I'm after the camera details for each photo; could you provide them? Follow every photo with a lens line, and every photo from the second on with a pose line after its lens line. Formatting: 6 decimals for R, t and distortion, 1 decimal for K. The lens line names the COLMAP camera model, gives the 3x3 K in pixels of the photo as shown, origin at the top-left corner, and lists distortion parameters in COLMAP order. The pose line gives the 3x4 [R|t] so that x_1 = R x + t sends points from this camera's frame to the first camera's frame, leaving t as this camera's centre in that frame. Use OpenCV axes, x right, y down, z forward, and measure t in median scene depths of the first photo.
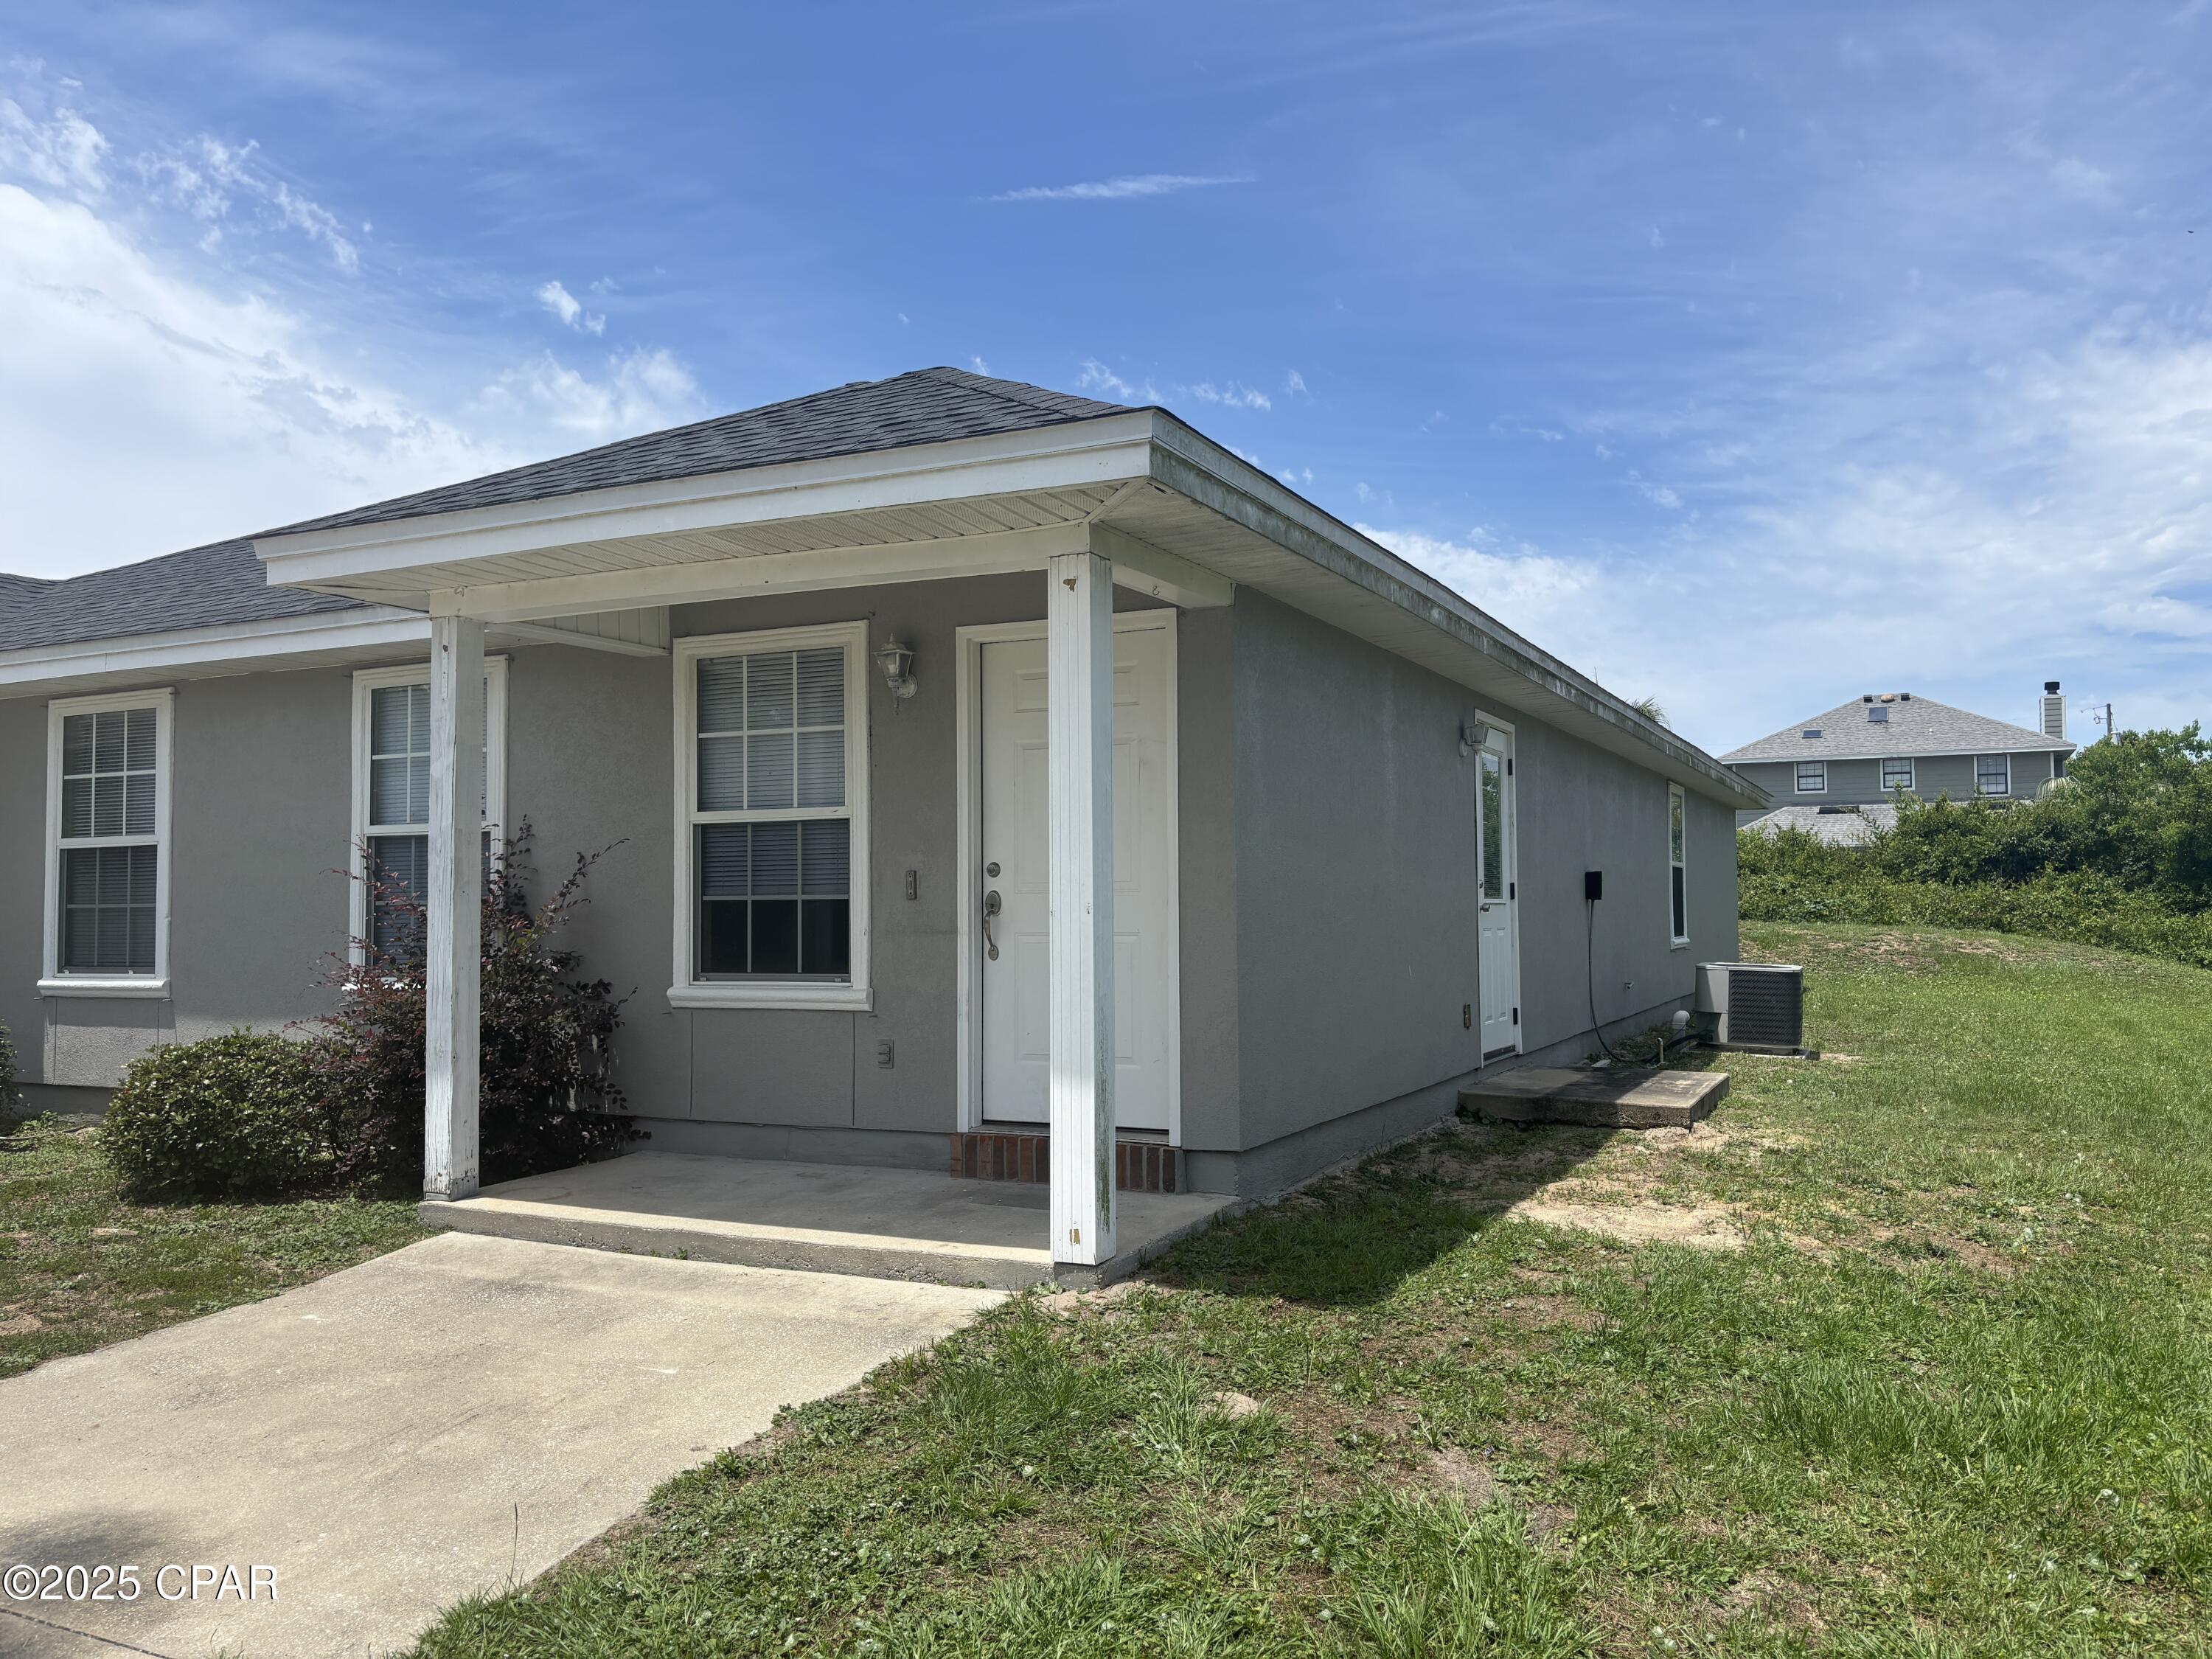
lens RADIAL K [[1675.7, 0, 1106.0], [0, 1675.7, 829.5], [0, 0, 1]] dist [0.180480, -0.441022]
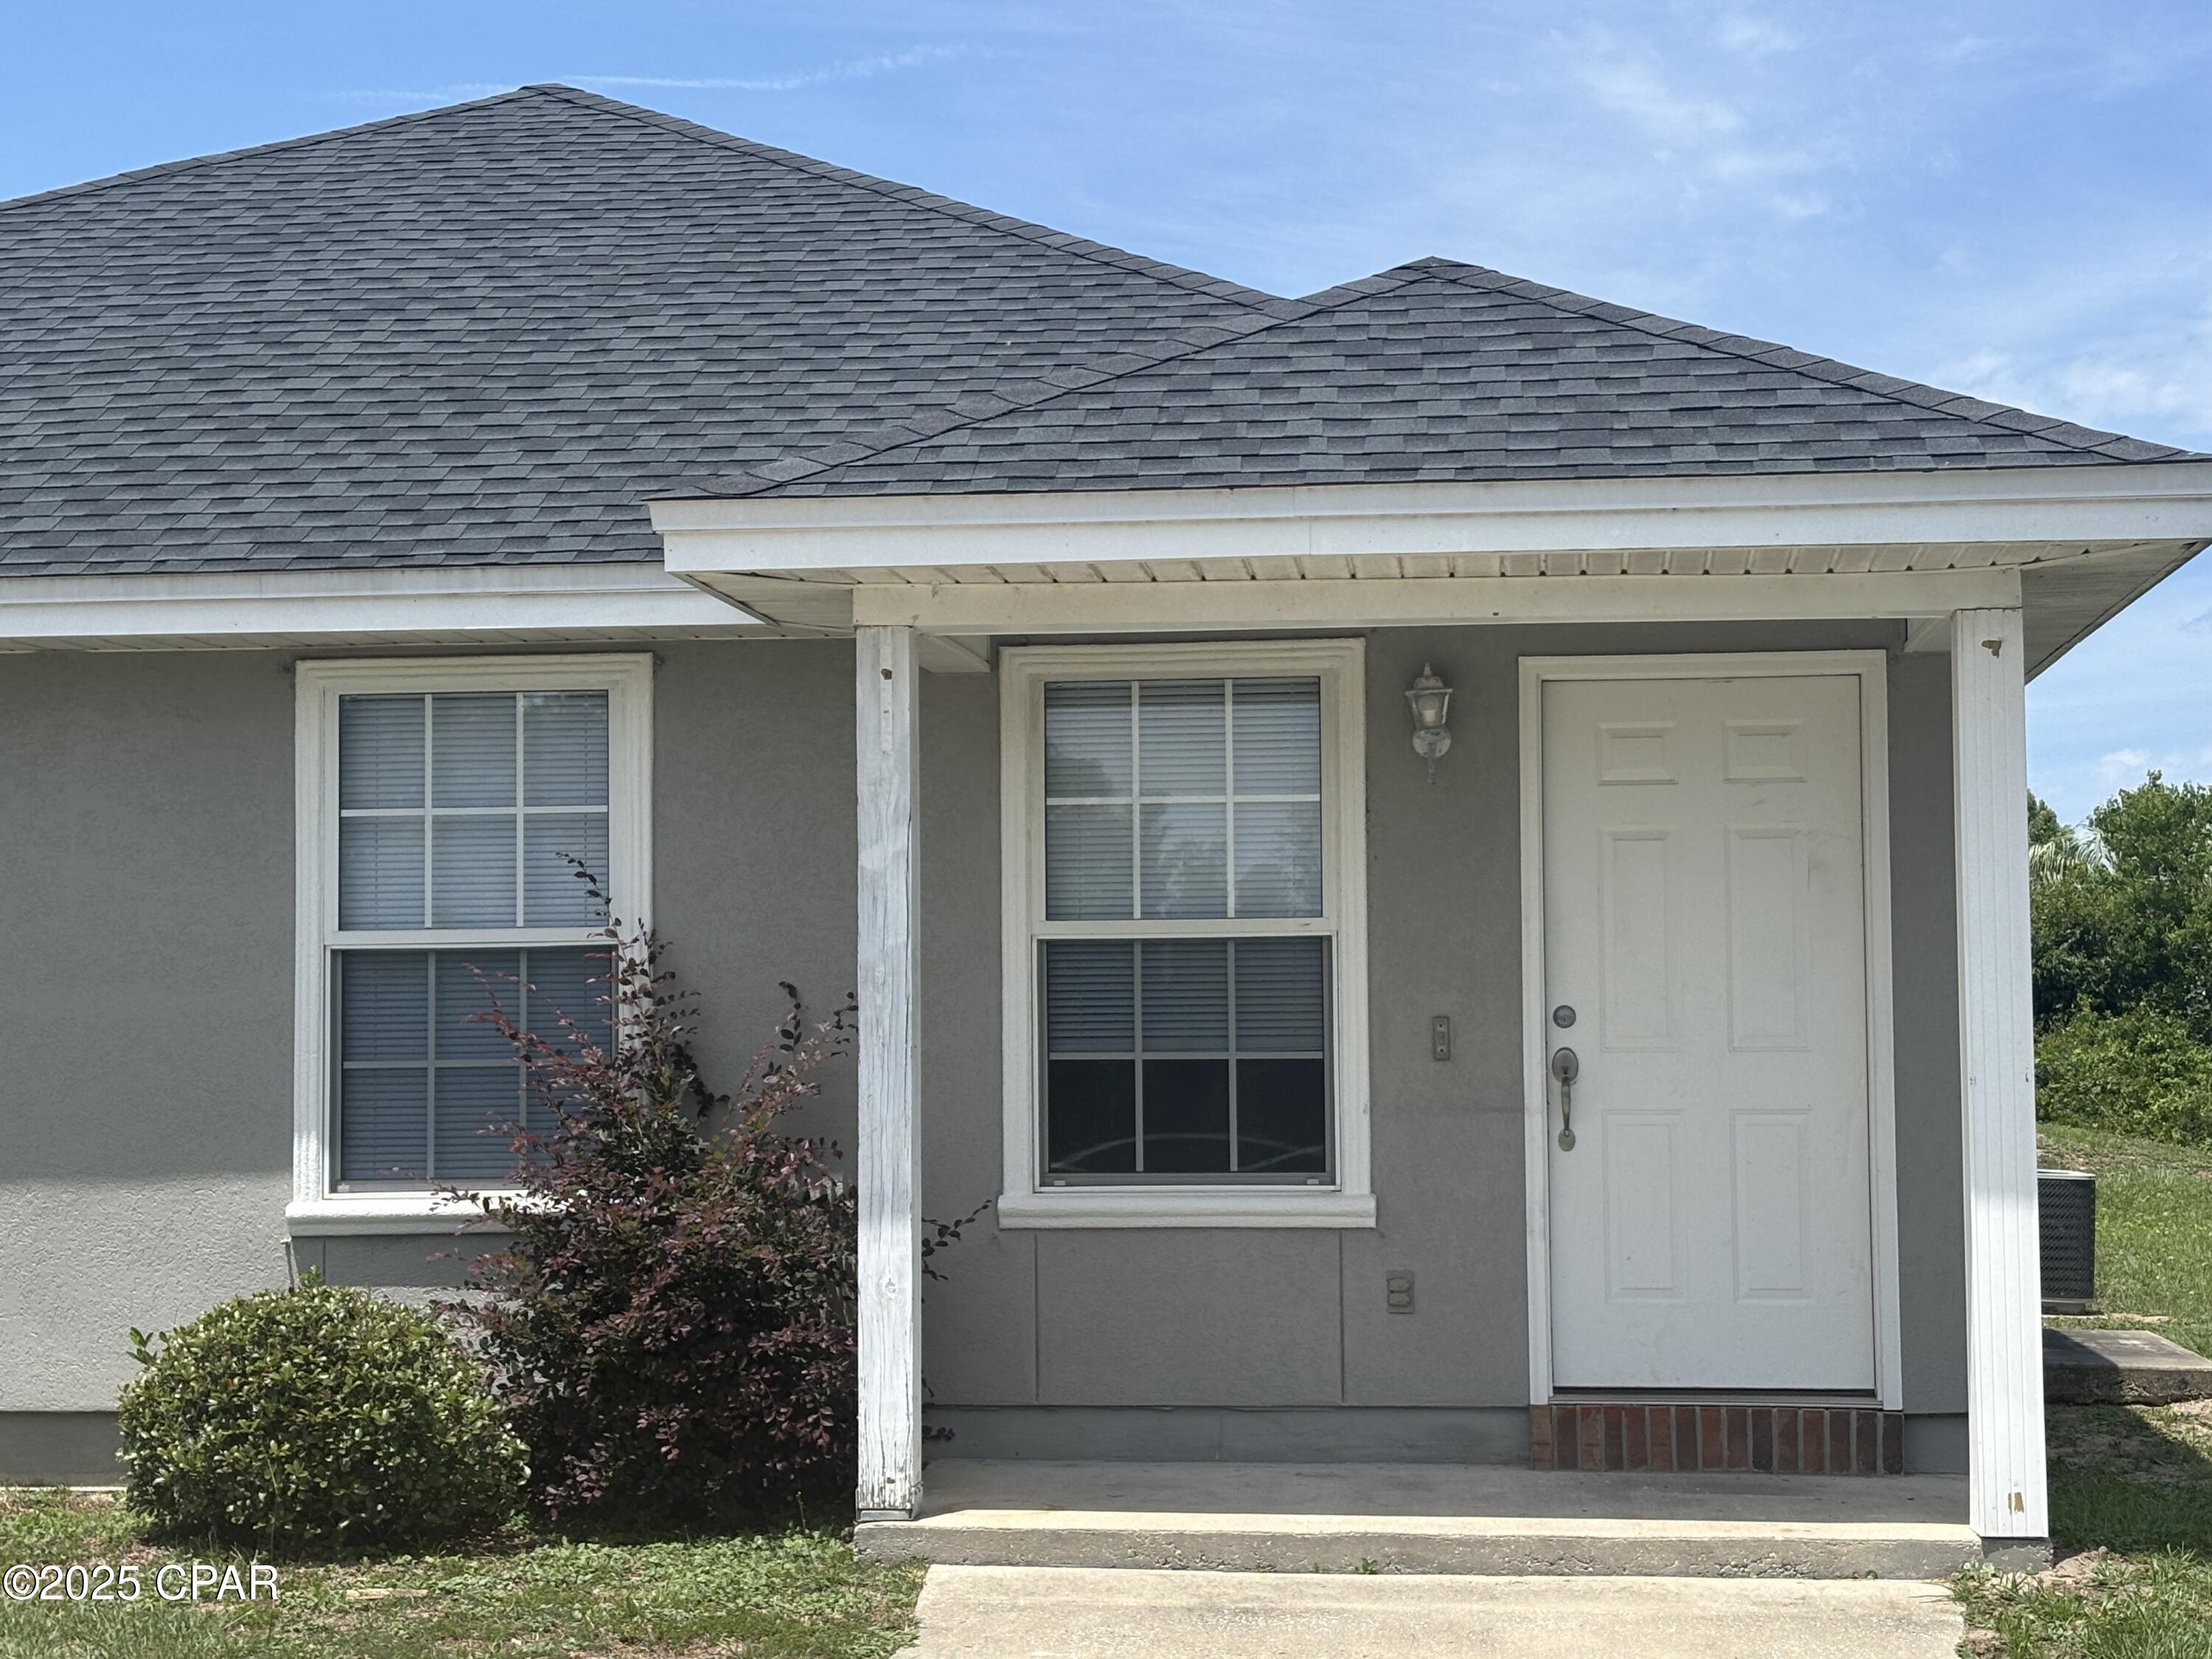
lens RADIAL K [[3852.0, 0, 1106.0], [0, 3852.0, 829.5], [0, 0, 1]] dist [0.307111, -1.281511]
pose [[0.938019, 0.021198, 0.345936, -0.771505], [-0.015012, 0.999676, -0.020552, -0.016237], [-0.346260, 0.014085, 0.938033, -0.395890]]
